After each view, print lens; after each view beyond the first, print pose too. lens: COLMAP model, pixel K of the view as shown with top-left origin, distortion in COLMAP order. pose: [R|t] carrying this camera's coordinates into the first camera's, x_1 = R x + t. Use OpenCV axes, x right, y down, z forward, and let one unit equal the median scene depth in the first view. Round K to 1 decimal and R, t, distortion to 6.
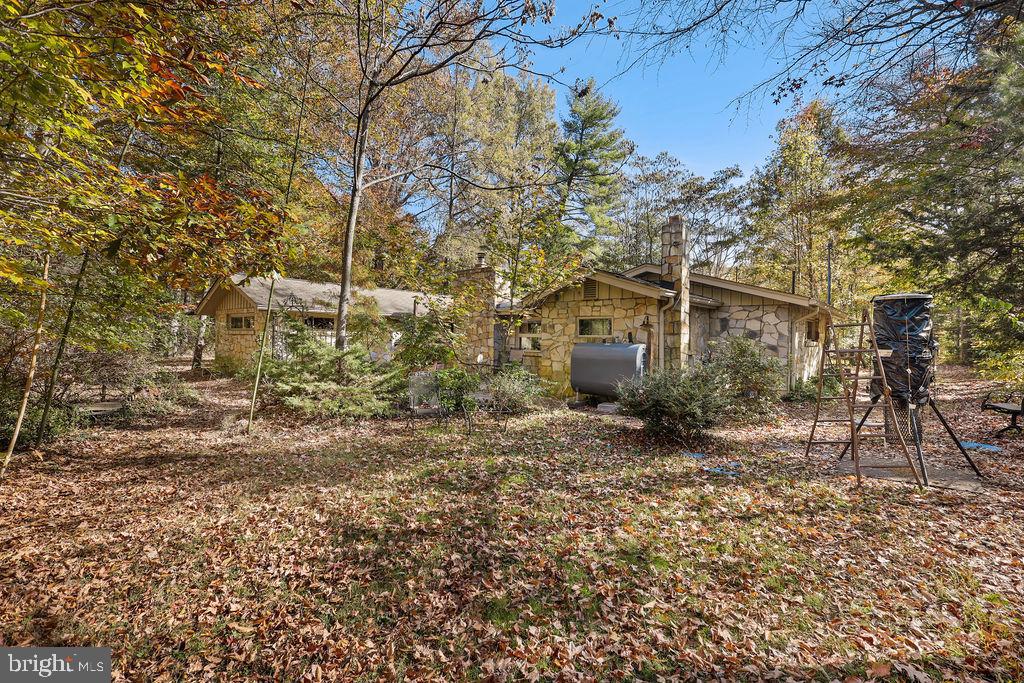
lens RADIAL K [[471.5, 0, 512.0], [0, 471.5, 339.0], [0, 0, 1]] dist [0.000694, 0.000081]
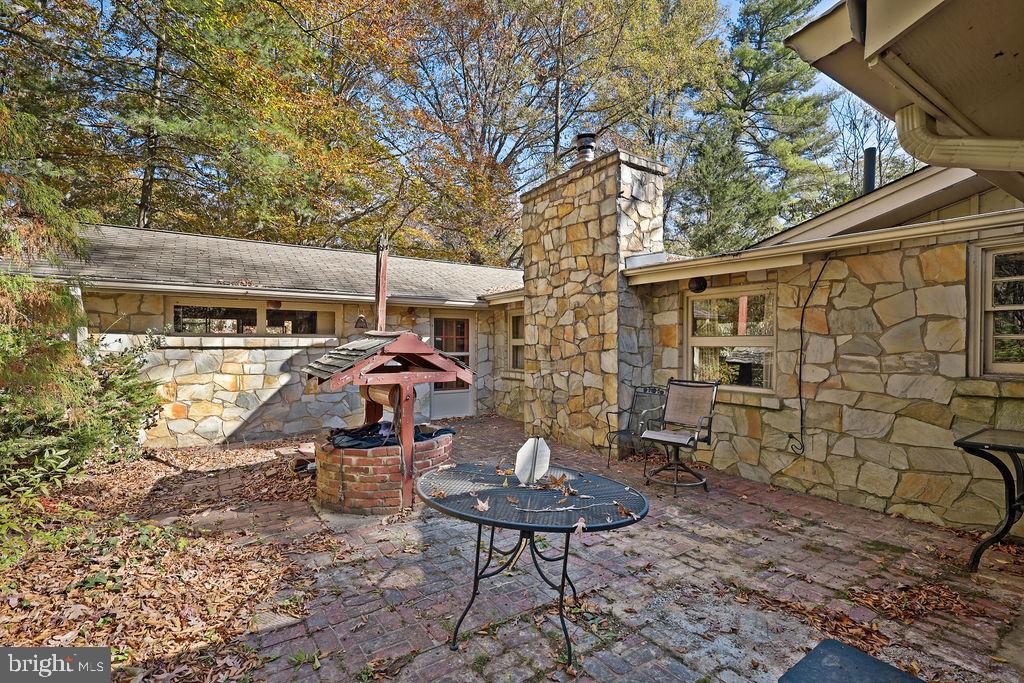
lens RADIAL K [[471.5, 0, 510.0], [0, 471.5, 344.4], [0, 0, 1]] dist [0.000694, 0.000081]
pose [[0.962702, 0.006575, -0.270484, -0.015207], [-0.008749, 0.999938, -0.006832, -0.002035], [0.270423, 0.008944, 0.962700, 0.449581]]
